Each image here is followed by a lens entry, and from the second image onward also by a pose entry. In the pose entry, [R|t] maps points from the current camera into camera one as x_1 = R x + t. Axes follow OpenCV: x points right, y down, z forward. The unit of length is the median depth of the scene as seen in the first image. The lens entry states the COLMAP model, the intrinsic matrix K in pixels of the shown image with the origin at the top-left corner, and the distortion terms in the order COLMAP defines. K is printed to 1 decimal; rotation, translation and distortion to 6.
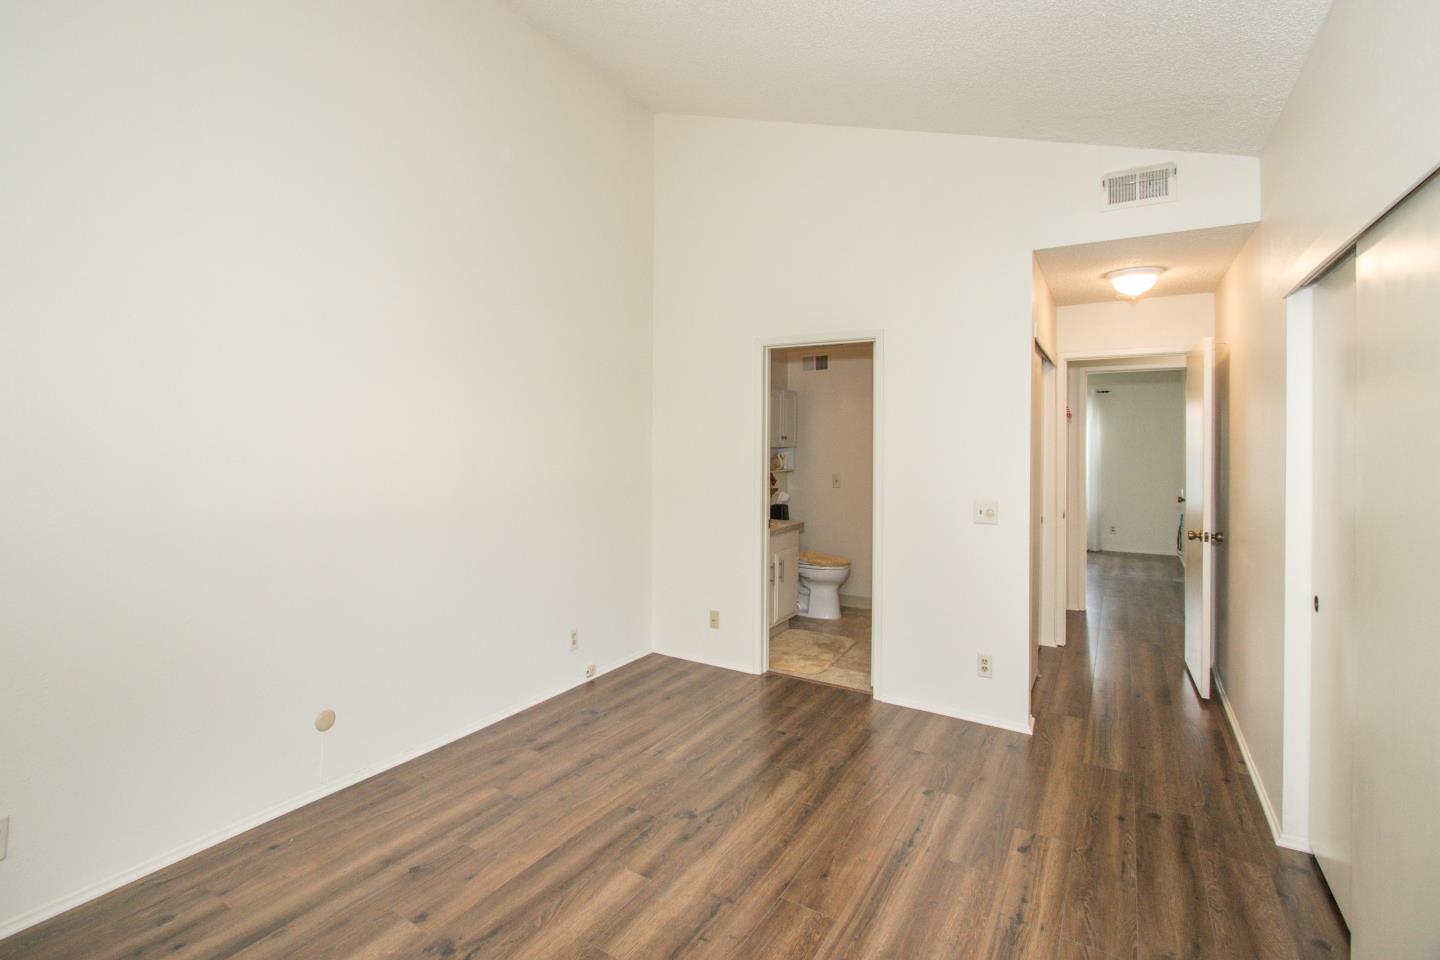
lens RADIAL K [[661.2, 0, 687.3], [0, 661.2, 439.4], [0, 0, 1]] dist [-0.015298, -0.000070]
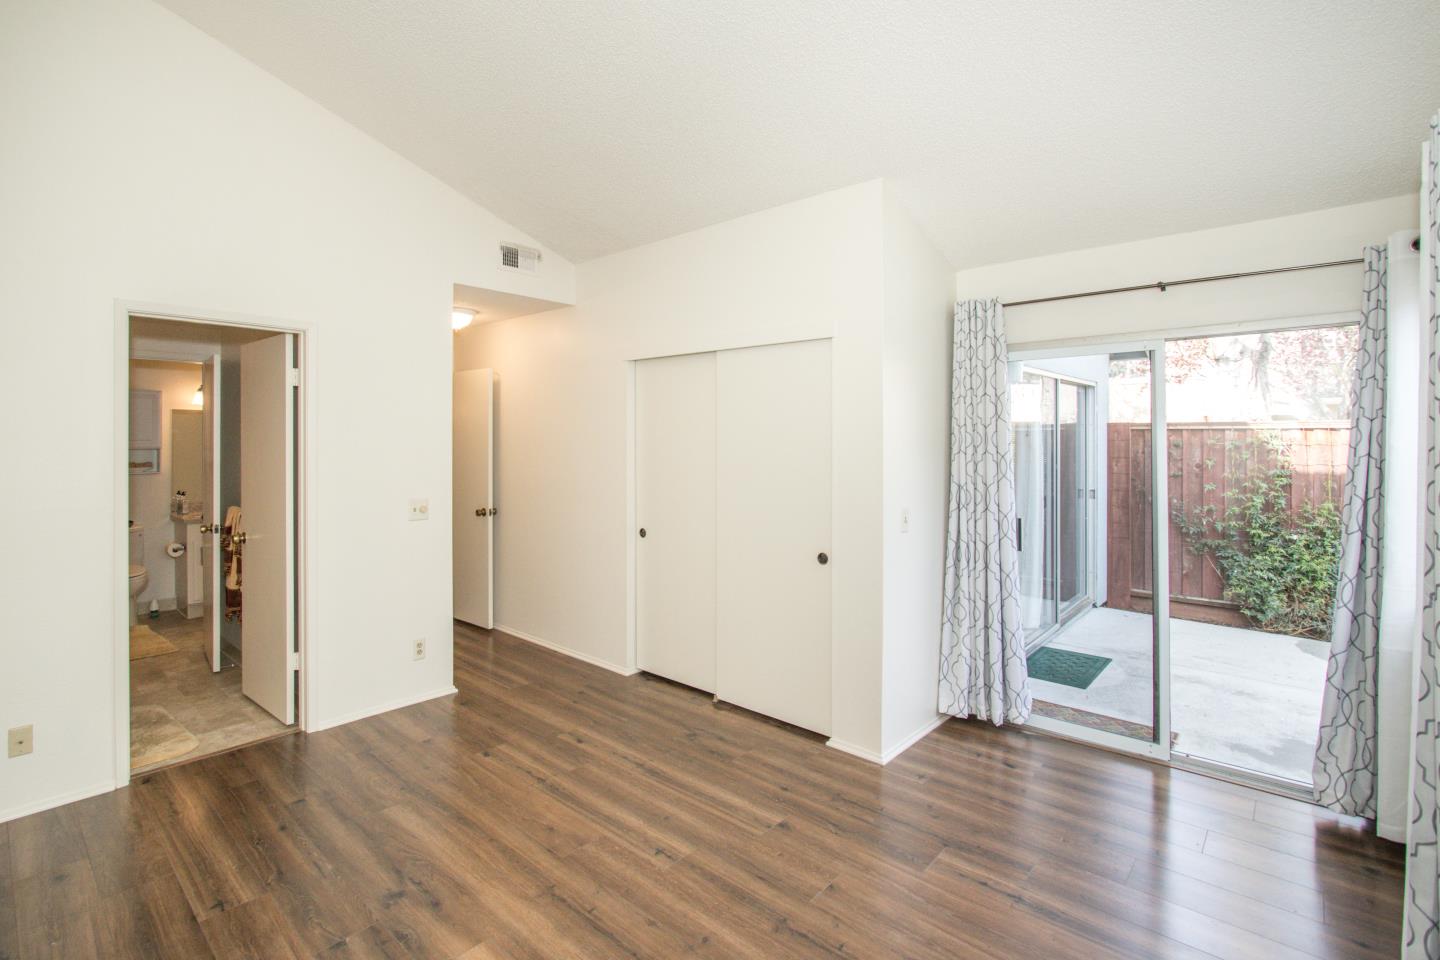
lens RADIAL K [[675.0, 0, 694.1], [0, 675.0, 438.6], [0, 0, 1]] dist [-0.014333, -0.000232]
pose [[0.171645, -0.007269, 0.985132, -0.735481], [-0.000693, 0.999972, 0.007499, -0.020924], [-0.985159, -0.001969, 0.171636, 0.454880]]
